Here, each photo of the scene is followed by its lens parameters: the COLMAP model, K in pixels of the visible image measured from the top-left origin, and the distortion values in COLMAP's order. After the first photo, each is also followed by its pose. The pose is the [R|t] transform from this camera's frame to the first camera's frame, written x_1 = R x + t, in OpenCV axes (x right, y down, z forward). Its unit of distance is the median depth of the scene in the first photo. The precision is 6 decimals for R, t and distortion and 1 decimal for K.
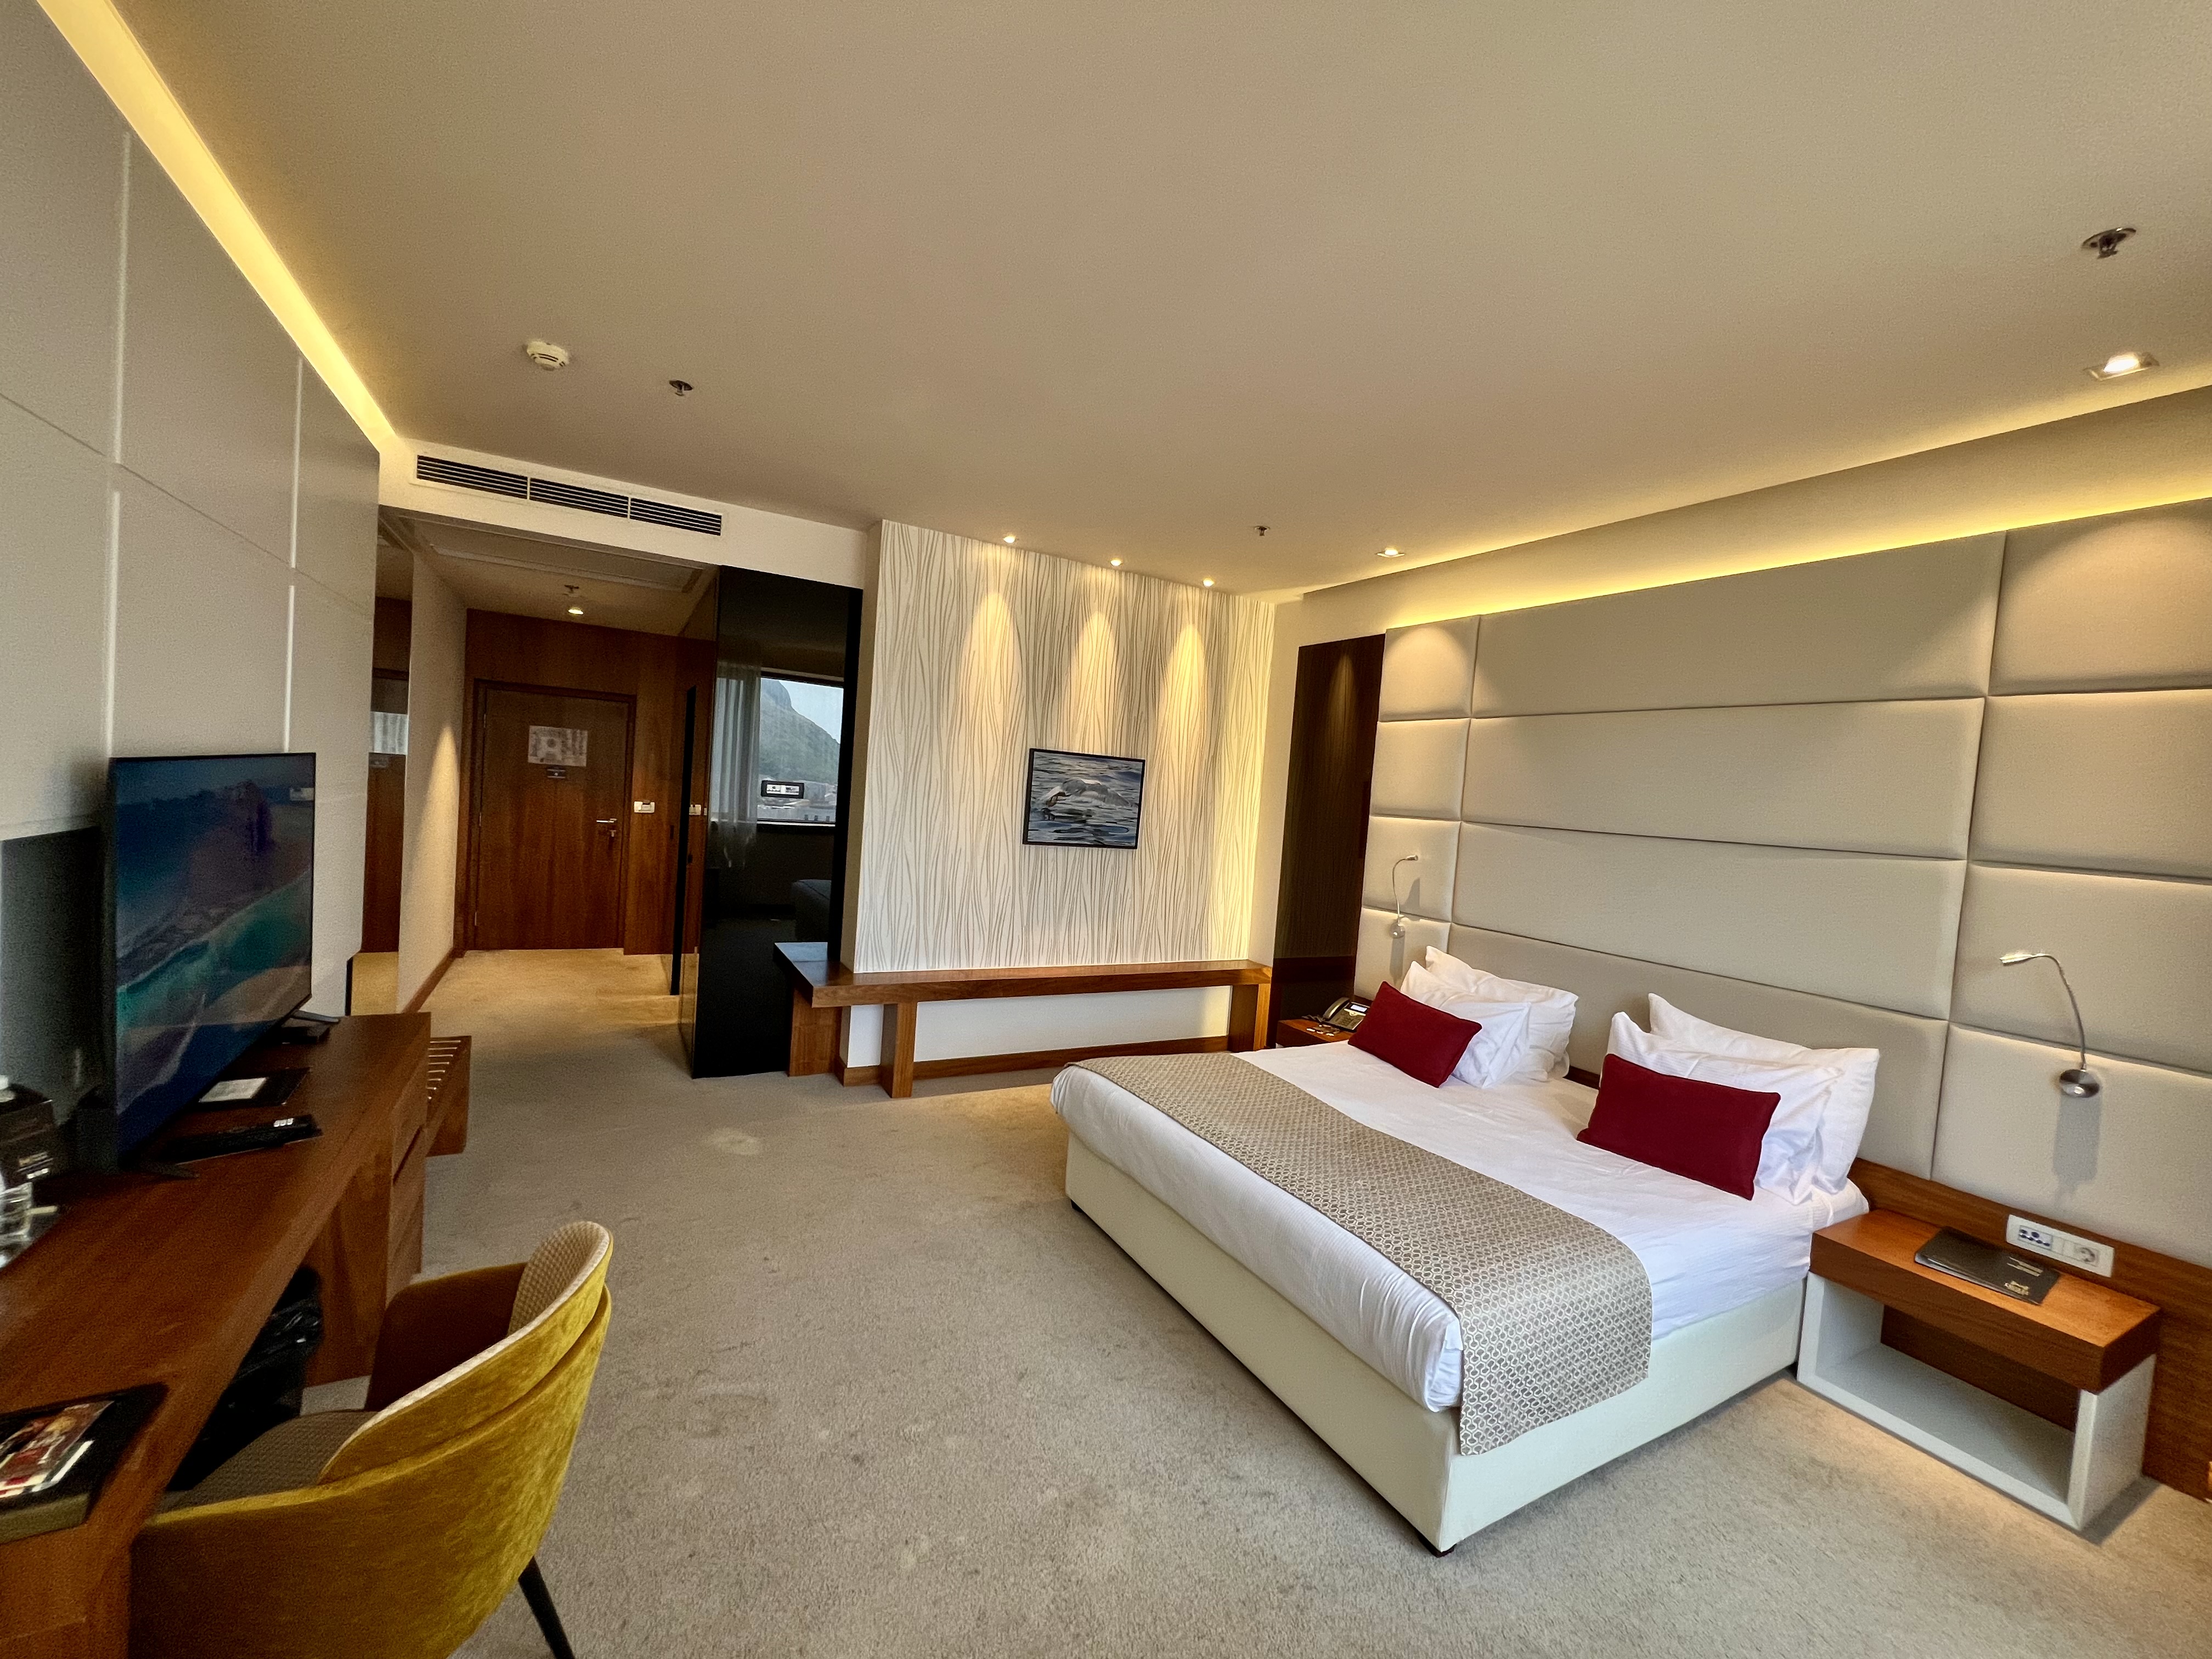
lens RADIAL K [[891.1, 0, 1100.9], [0, 891.1, 828.9], [0, 0, 1]] dist [0.007960, -0.004124]
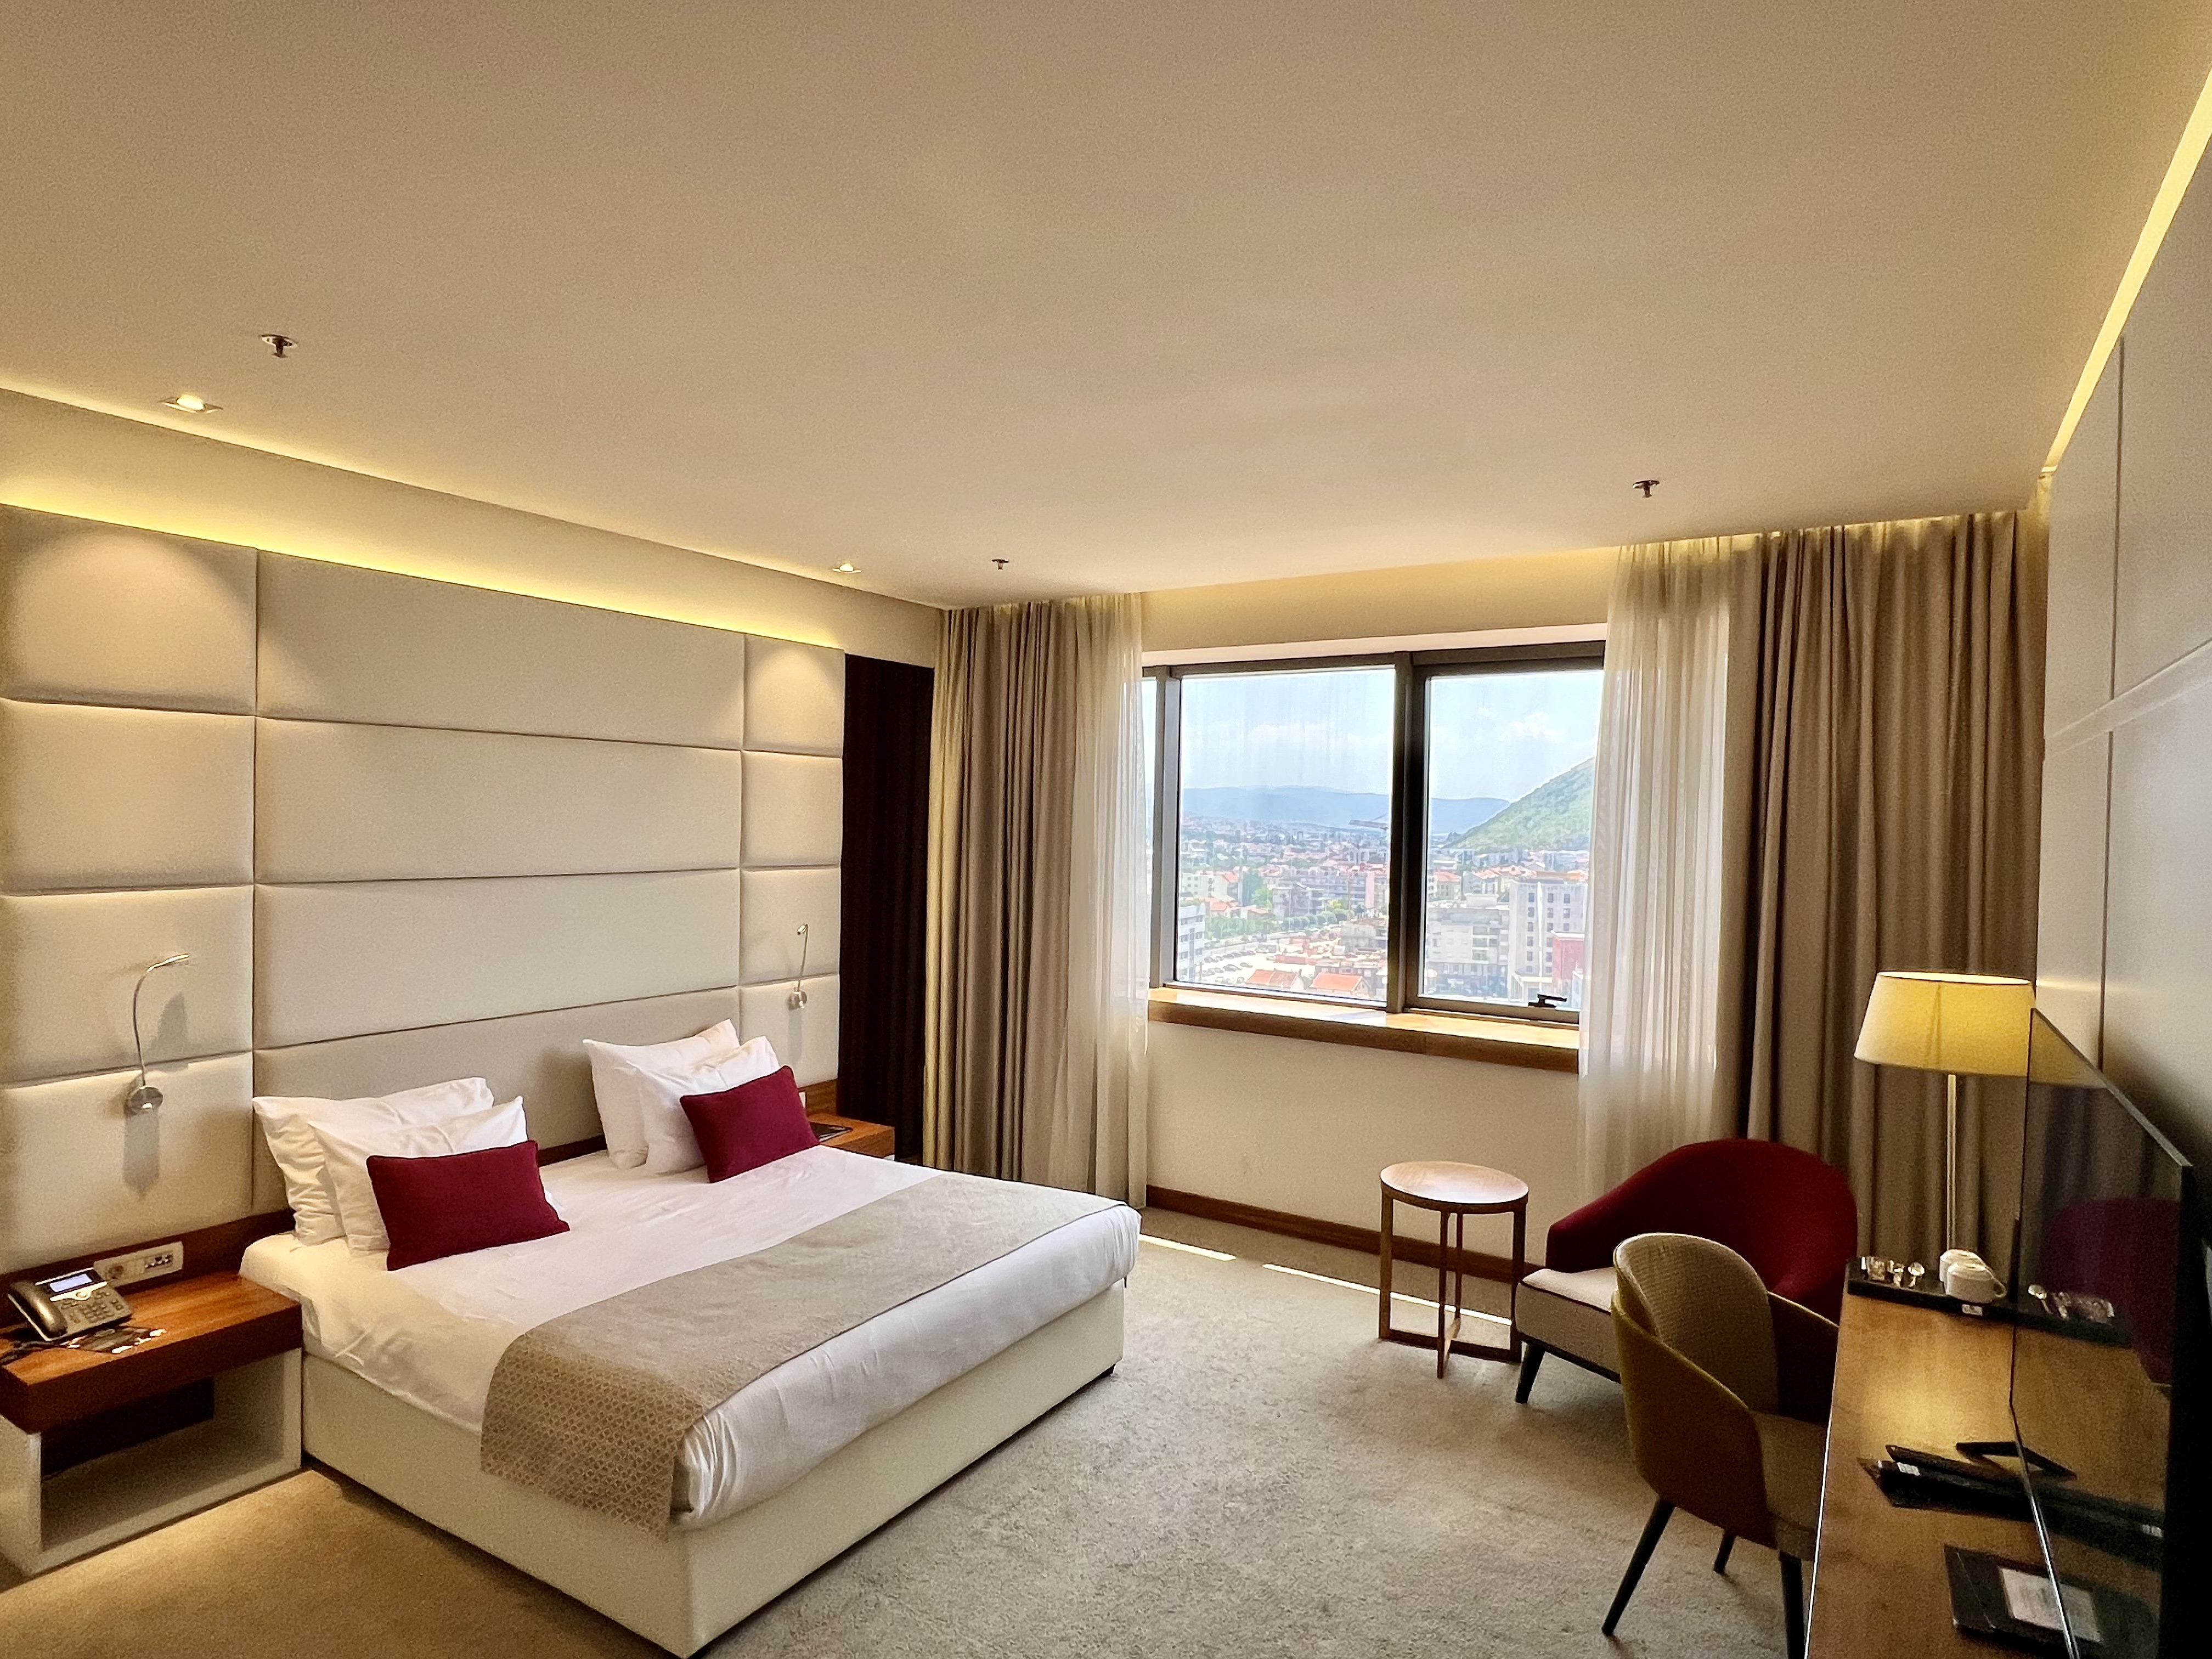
lens RADIAL K [[1264.4, 0, 1126.3], [0, 1264.4, 837.2], [0, 0, 1]] dist [0.000337, -0.000105]
pose [[-0.492094, -0.100704, 0.864698, -0.648051], [-0.021370, 0.994385, 0.103646, -0.145446], [-0.870280, 0.032525, -0.491483, 0.917076]]
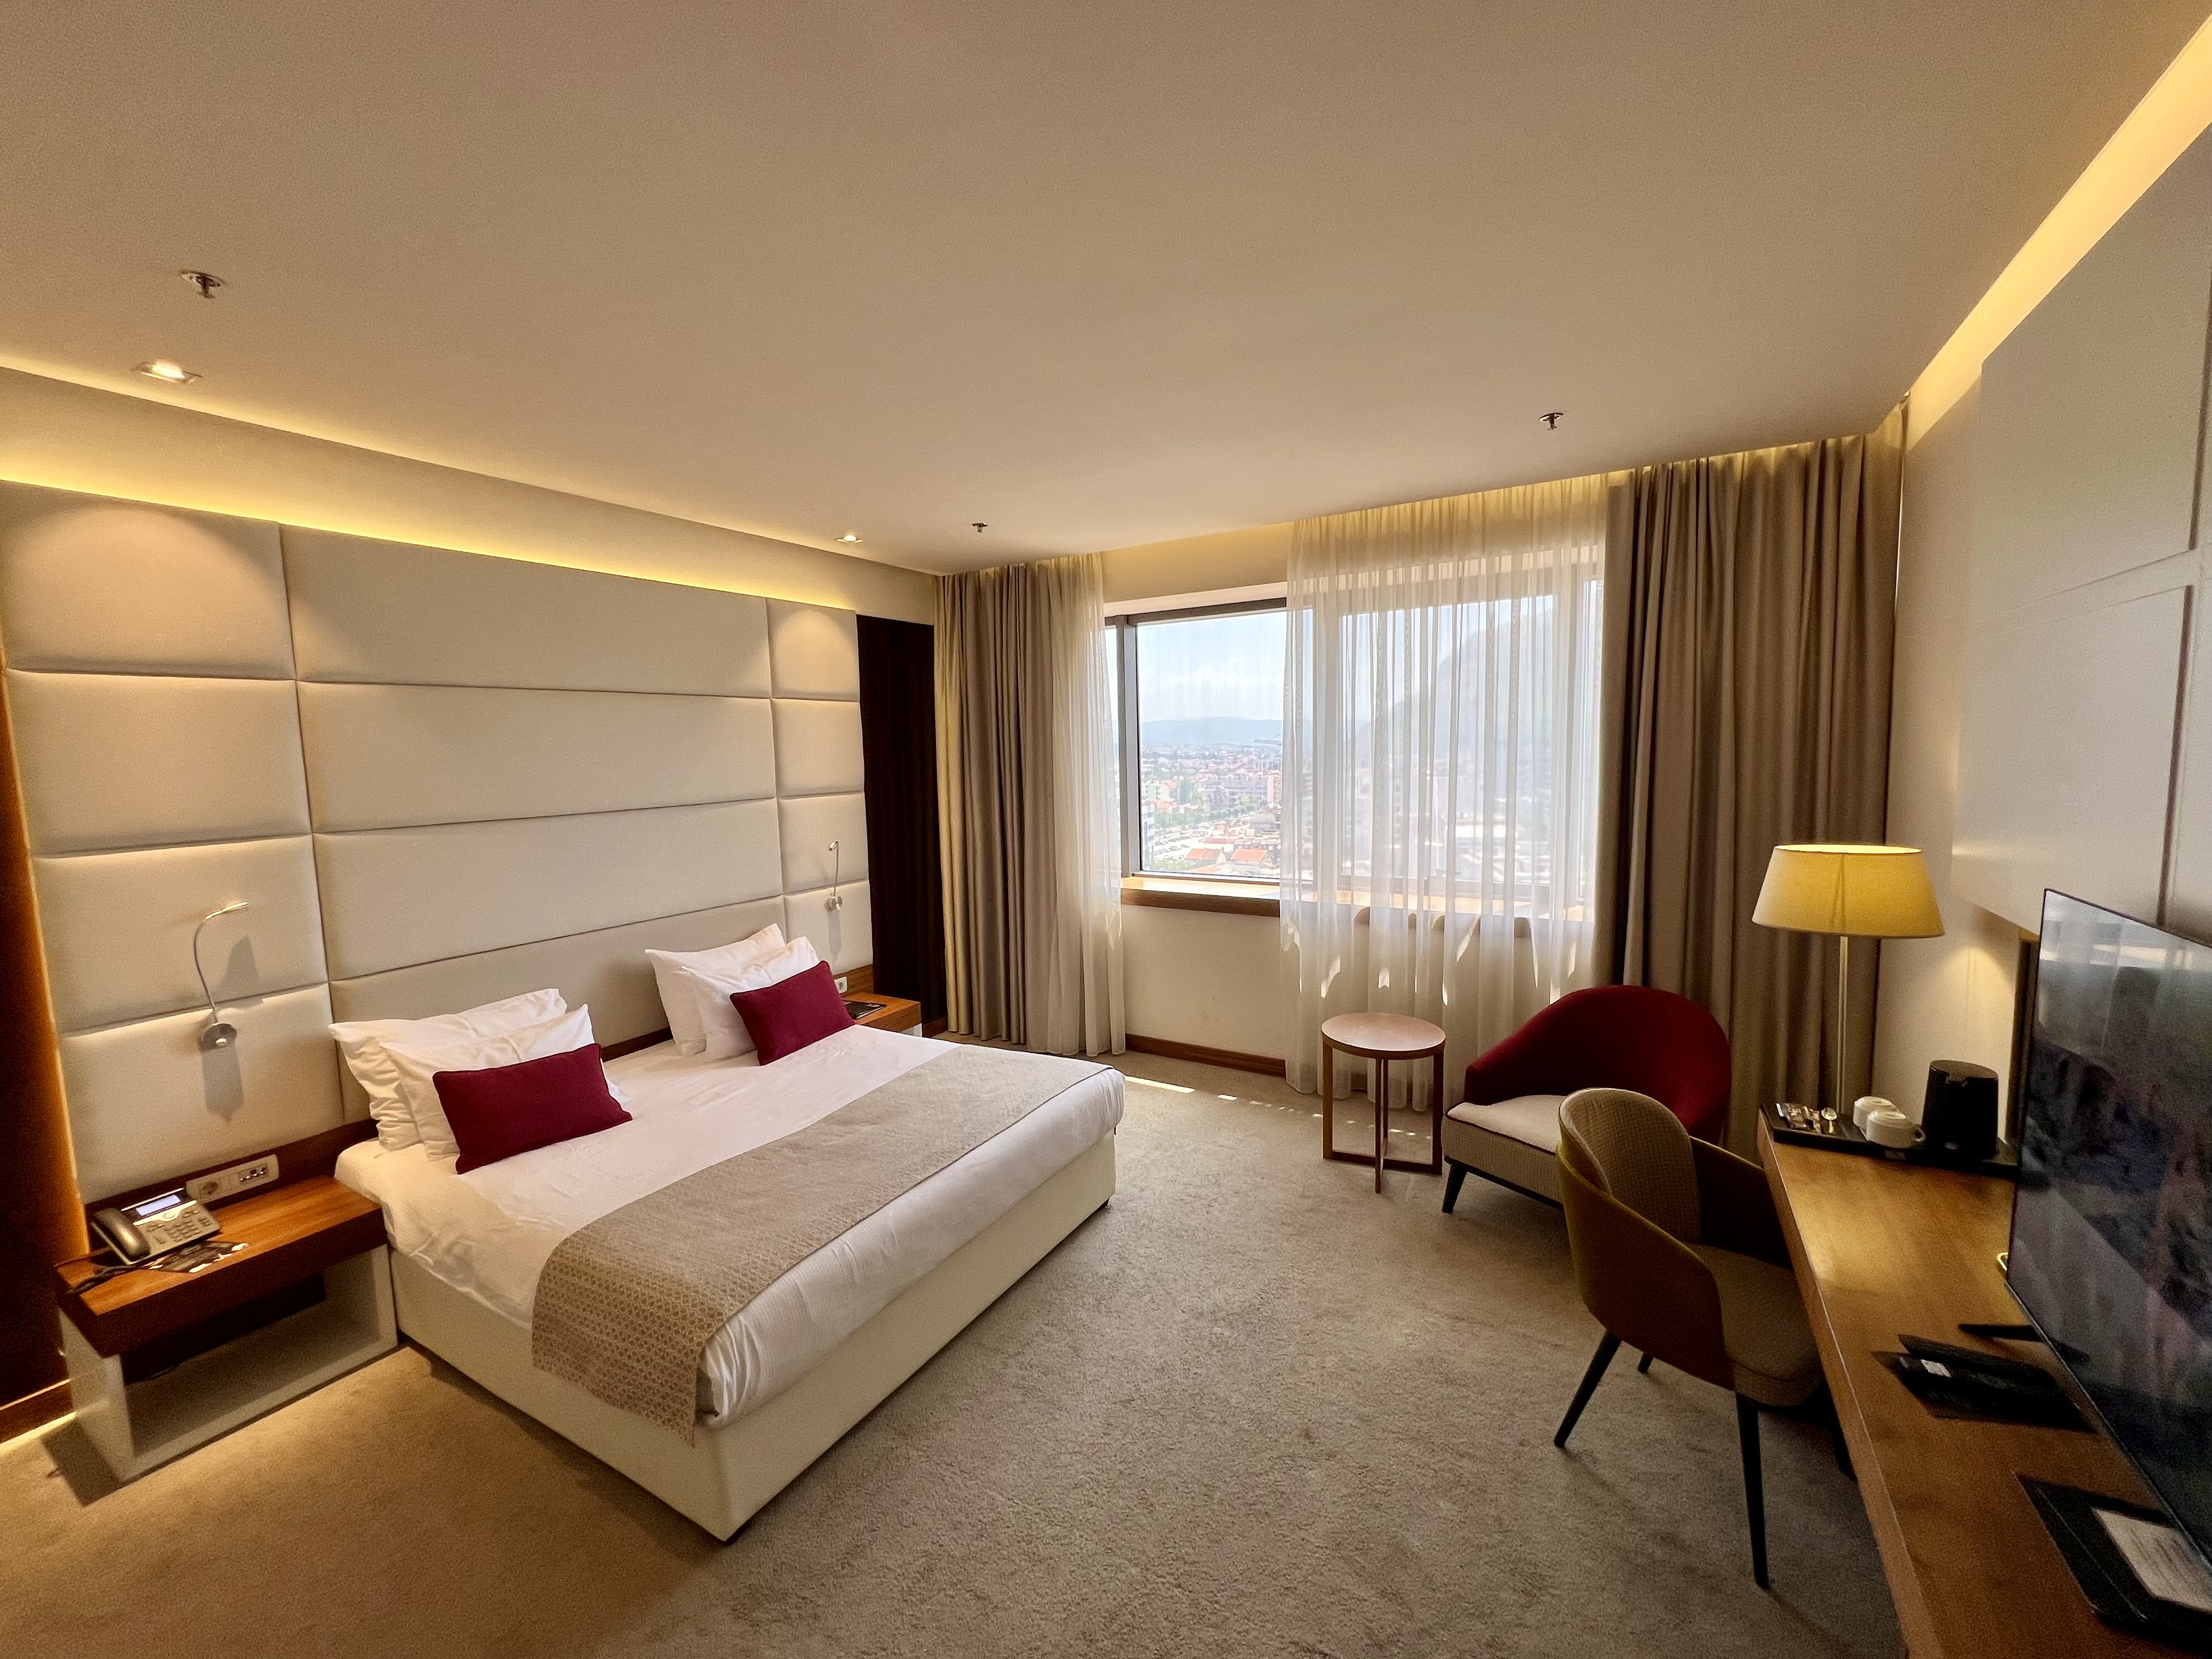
lens RADIAL K [[891.1, 0, 1100.9], [0, 891.1, 828.9], [0, 0, 1]] dist [0.007960, -0.004124]
pose [[-0.501291, -0.145602, 0.852941, -0.480471], [0.022570, 0.983205, 0.181103, -0.123297], [-0.864984, 0.110036, -0.489586, 0.825384]]
